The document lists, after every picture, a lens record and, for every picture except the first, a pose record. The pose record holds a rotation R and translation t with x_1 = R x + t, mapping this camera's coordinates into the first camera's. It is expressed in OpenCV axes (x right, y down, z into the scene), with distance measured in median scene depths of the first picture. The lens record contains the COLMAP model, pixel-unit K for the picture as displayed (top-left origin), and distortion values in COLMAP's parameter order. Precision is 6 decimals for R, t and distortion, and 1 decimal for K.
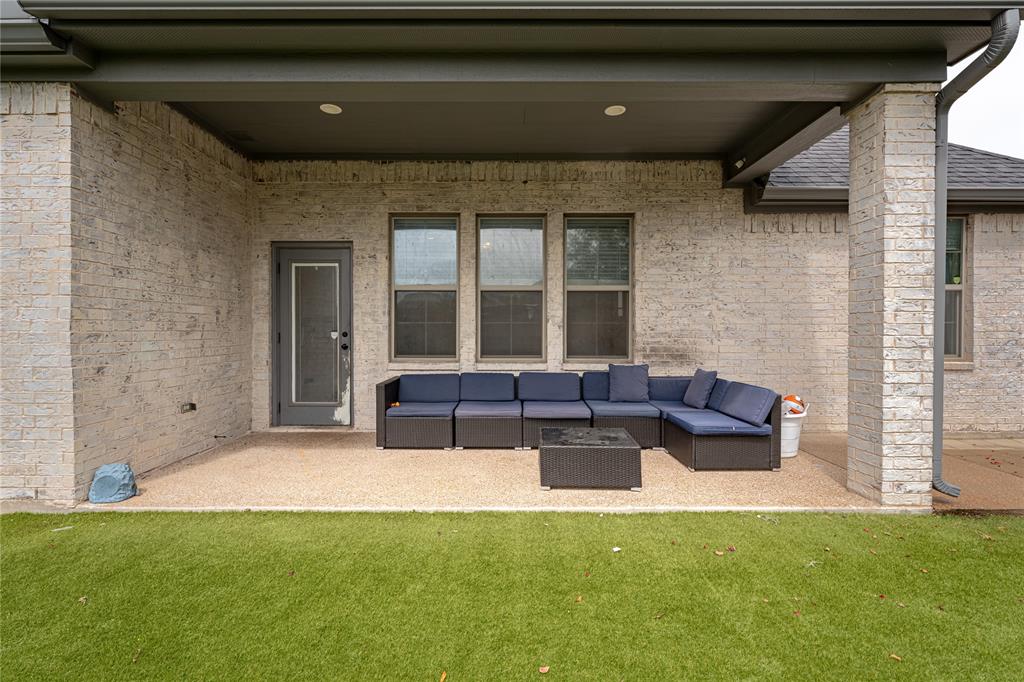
lens RADIAL K [[478.7, 0, 508.8], [0, 478.7, 335.4], [0, 0, 1]] dist [0.000013, -0.000375]
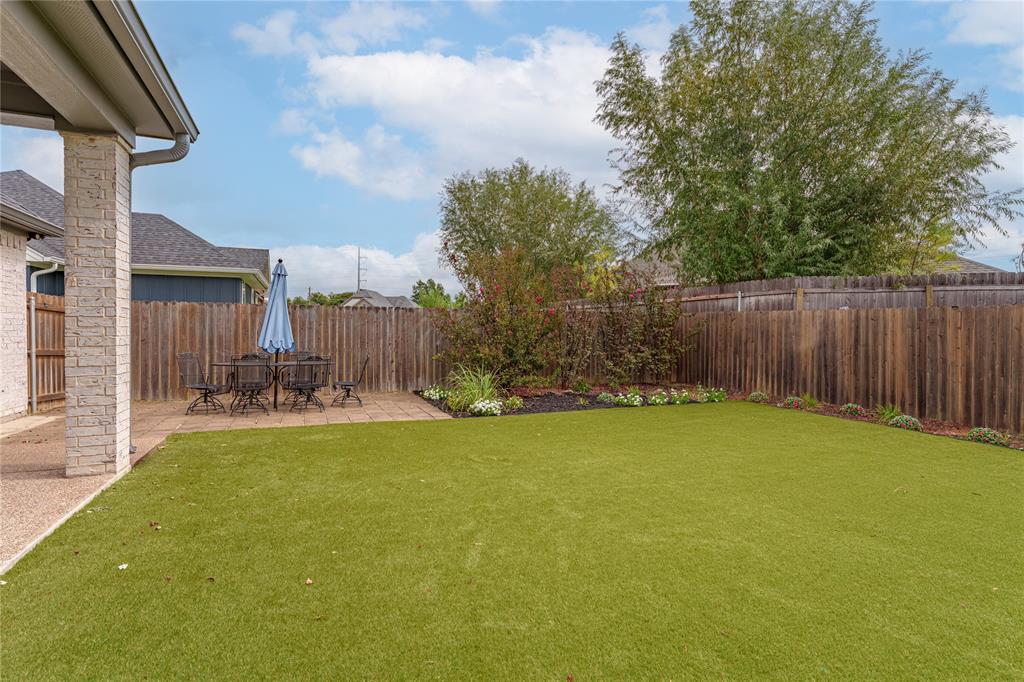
lens RADIAL K [[504.1, 0, 510.5], [0, 504.1, 337.5], [0, 0, 1]] dist [-0.000597, -0.000093]
pose [[-0.384588, -0.016753, 0.922936, -0.802880], [0.004948, 0.999784, 0.020210, -0.017275], [-0.923075, 0.012340, -0.384422, 0.550985]]
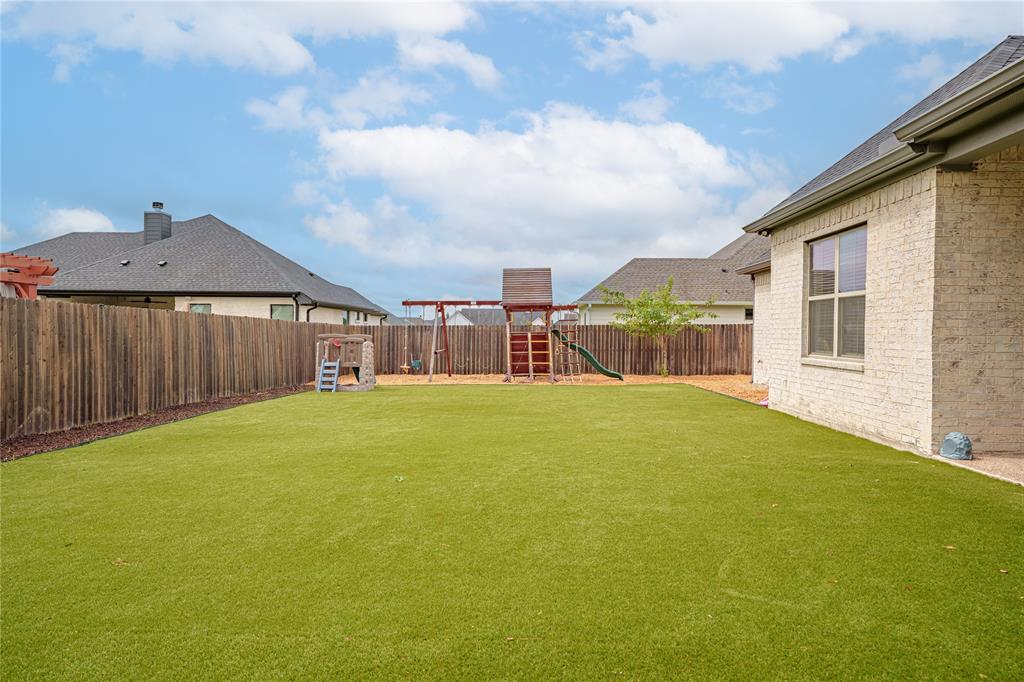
lens RADIAL K [[648.4, 0, 512.0], [0, 648.4, 343.0], [0, 0, 1]] dist [0.000958, 0.000010]
pose [[-0.029173, 0.013815, -0.999479, 1.097893], [-0.018791, 0.999720, 0.014367, 0.010751], [0.999398, 0.019200, -0.028905, -0.228381]]
